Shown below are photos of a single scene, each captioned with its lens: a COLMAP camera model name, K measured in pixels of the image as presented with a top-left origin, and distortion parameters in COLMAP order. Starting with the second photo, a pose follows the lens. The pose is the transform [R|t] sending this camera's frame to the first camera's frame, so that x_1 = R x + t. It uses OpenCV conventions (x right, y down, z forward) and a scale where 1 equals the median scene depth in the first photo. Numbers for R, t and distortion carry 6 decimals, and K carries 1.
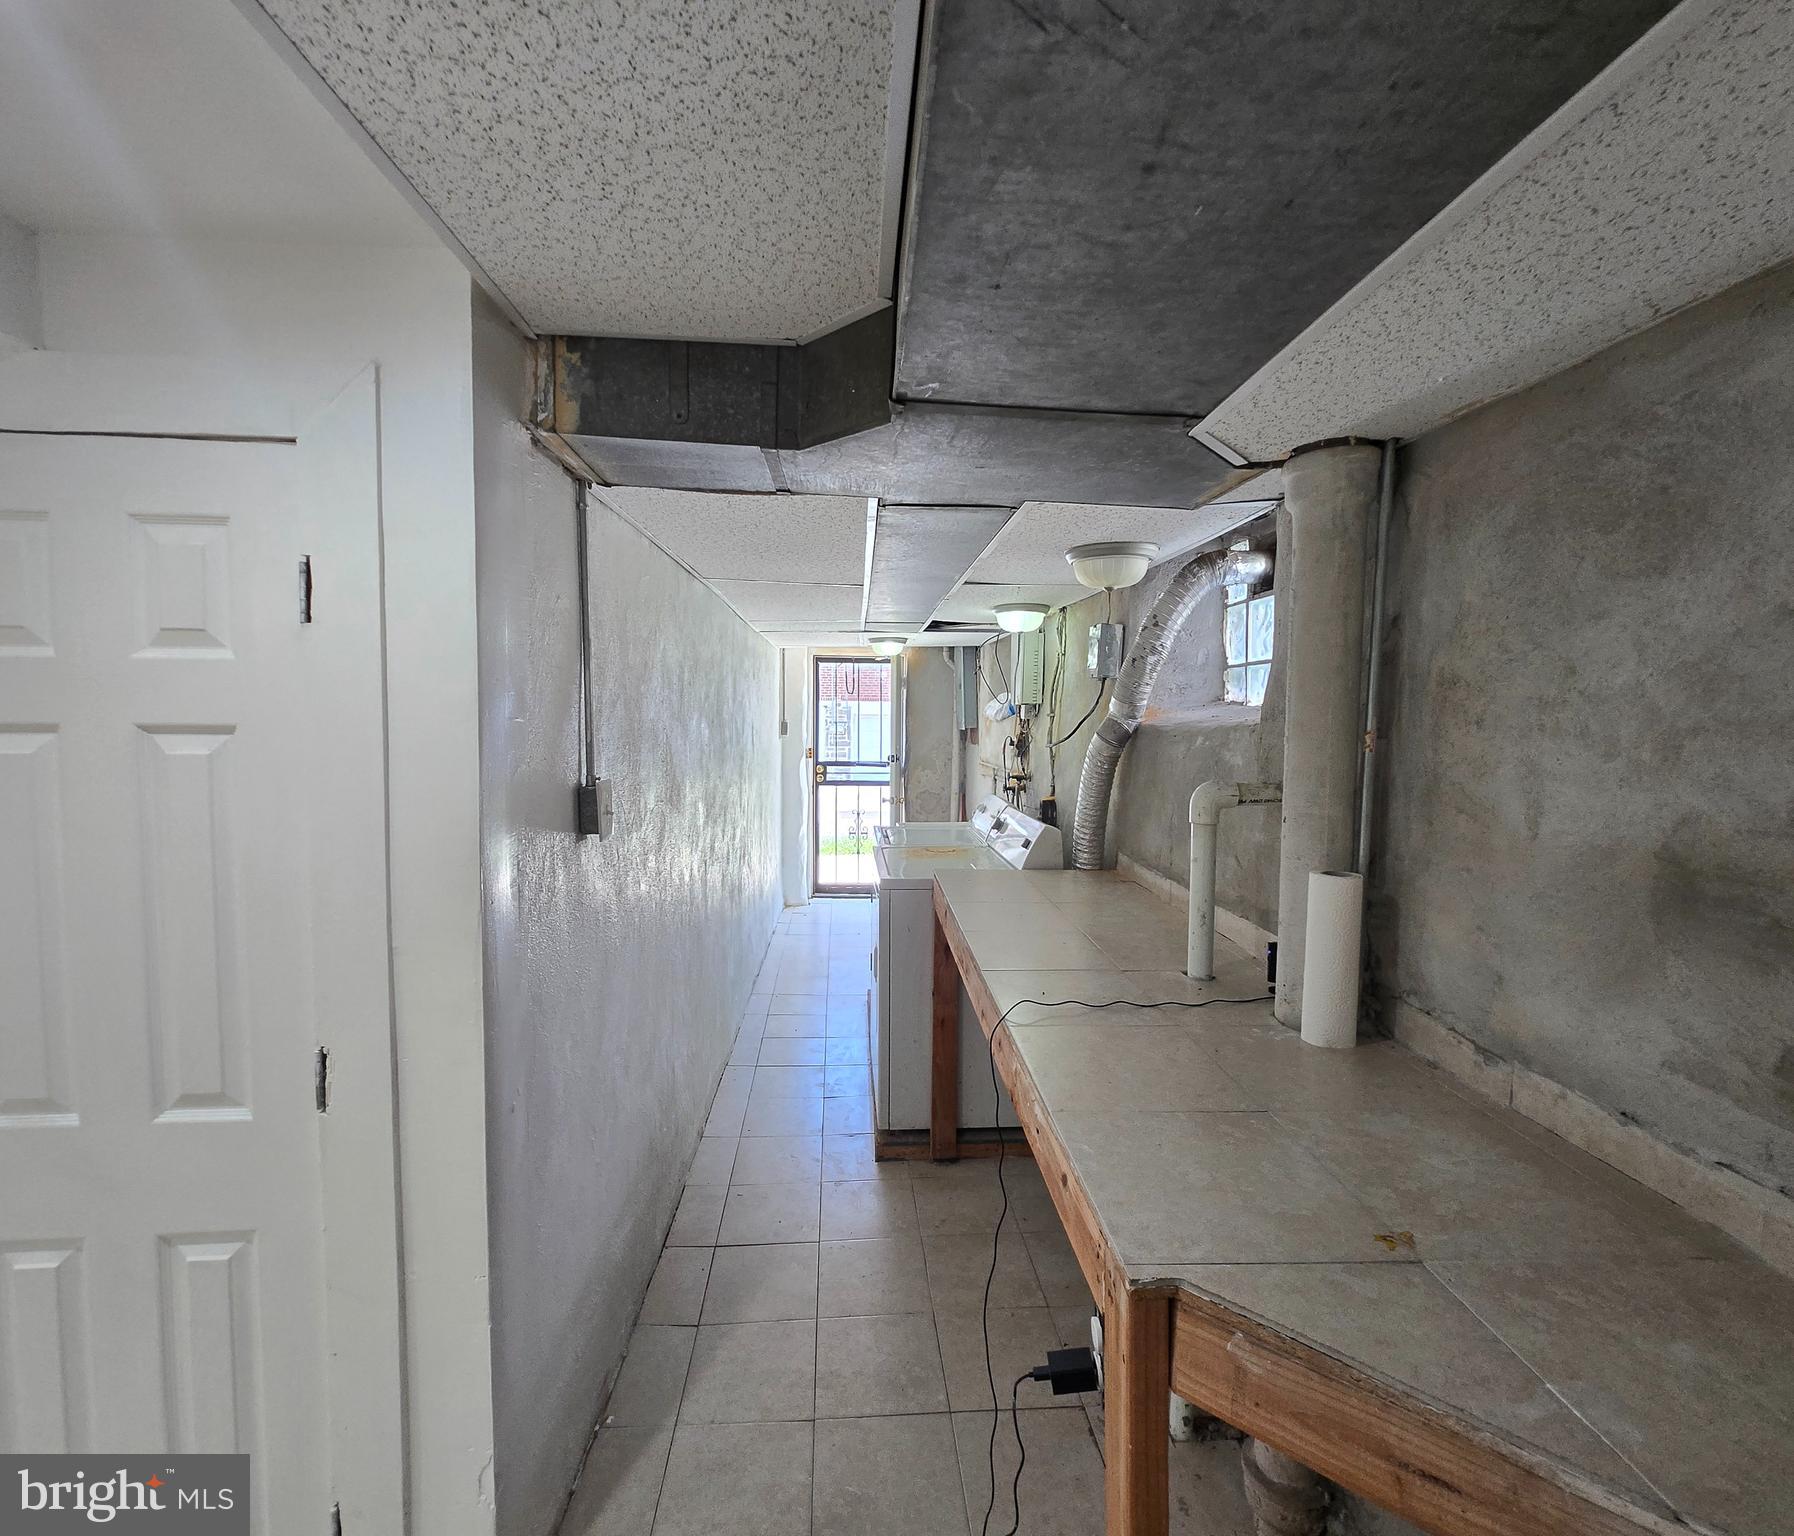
lens RADIAL K [[797.0, 0, 886.3], [0, 797.0, 753.5], [0, 0, 1]] dist [0.002120, -0.004093]
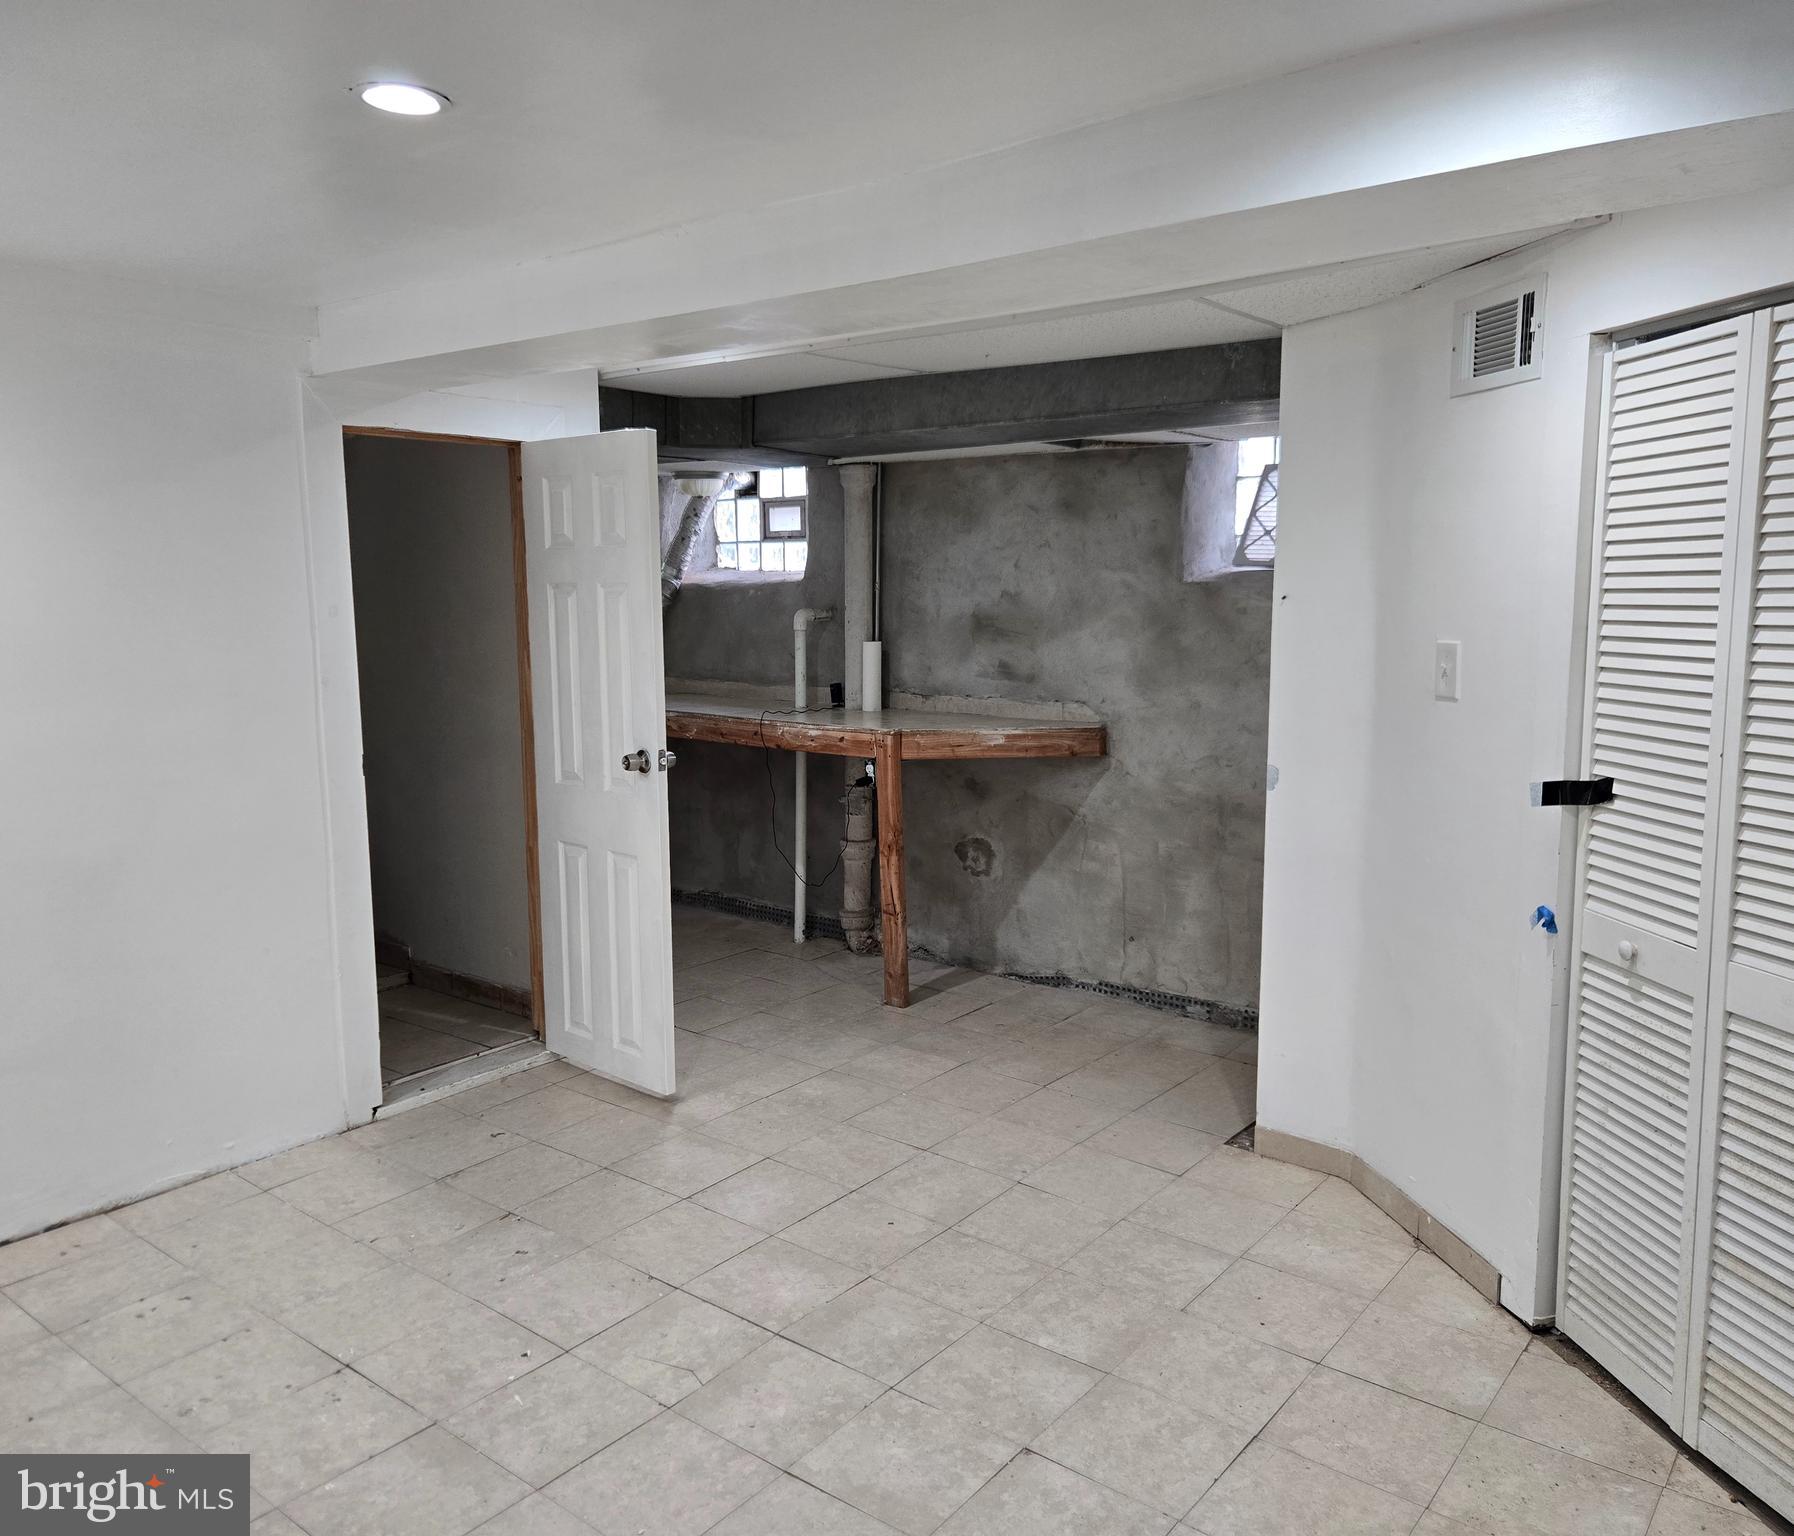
lens RADIAL K [[1376.7, 0, 885.4], [0, 1376.7, 772.8], [0, 0, 1]] dist [0.070399, -0.058682]
pose [[0.672178, -0.109808, 0.732202, -2.654411], [0.043352, 0.993081, 0.109134, 0.096140], [-0.739120, -0.041615, 0.672287, -1.968051]]
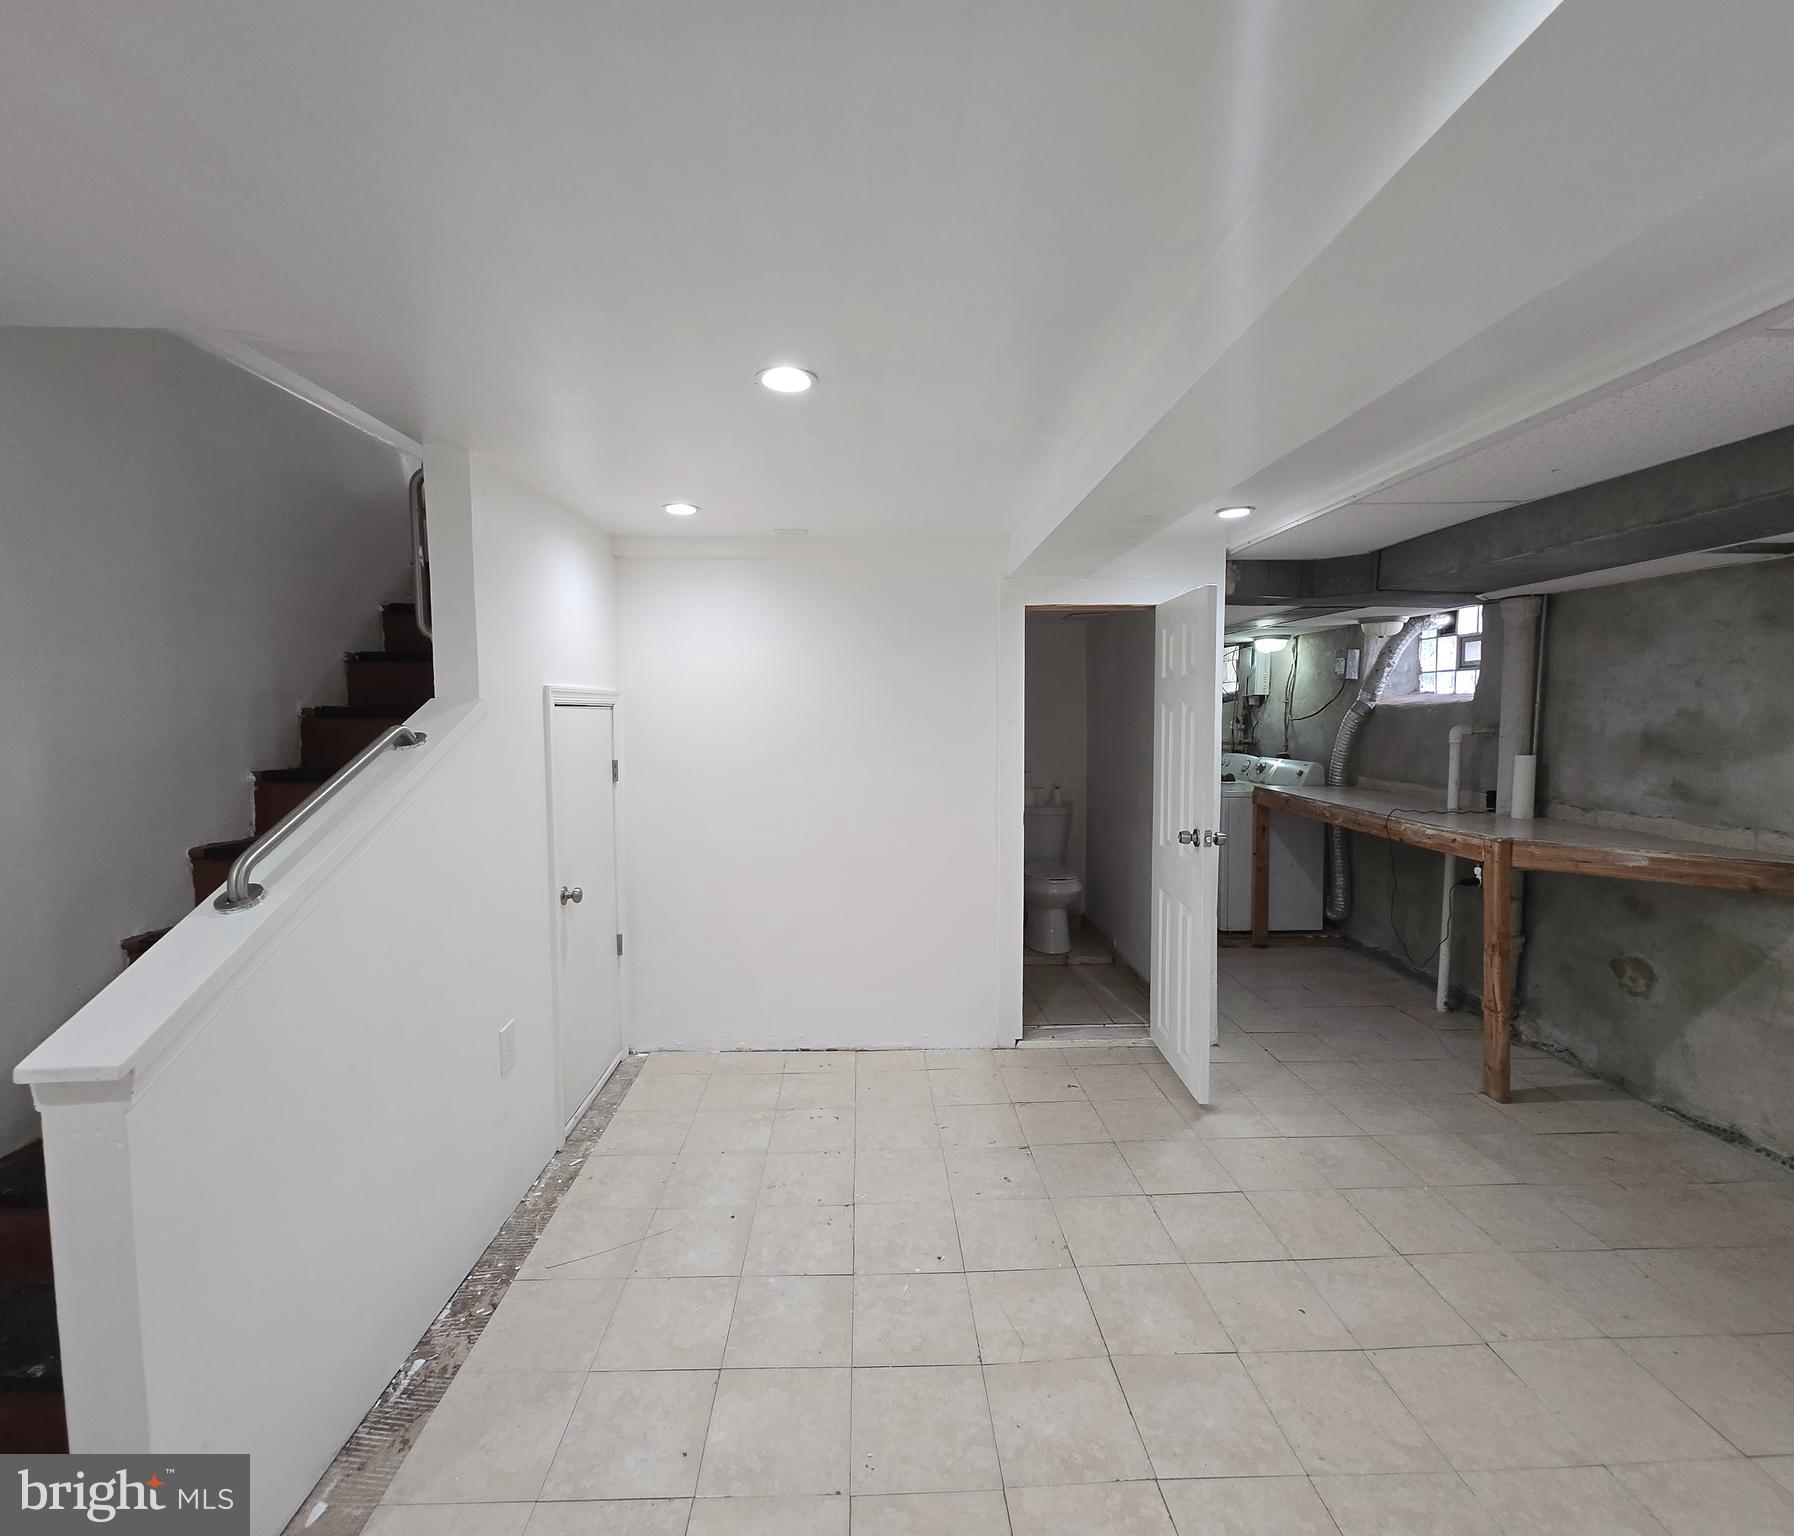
lens RADIAL K [[802.1, 0, 885.4], [0, 802.1, 755.3], [0, 0, 1]] dist [0.002242, -0.001157]
pose [[0.999575, -0.005898, -0.028540, -1.576722], [0.006145, 0.999944, 0.008566, 0.119557], [0.028487, -0.008738, 0.999556, -1.837154]]
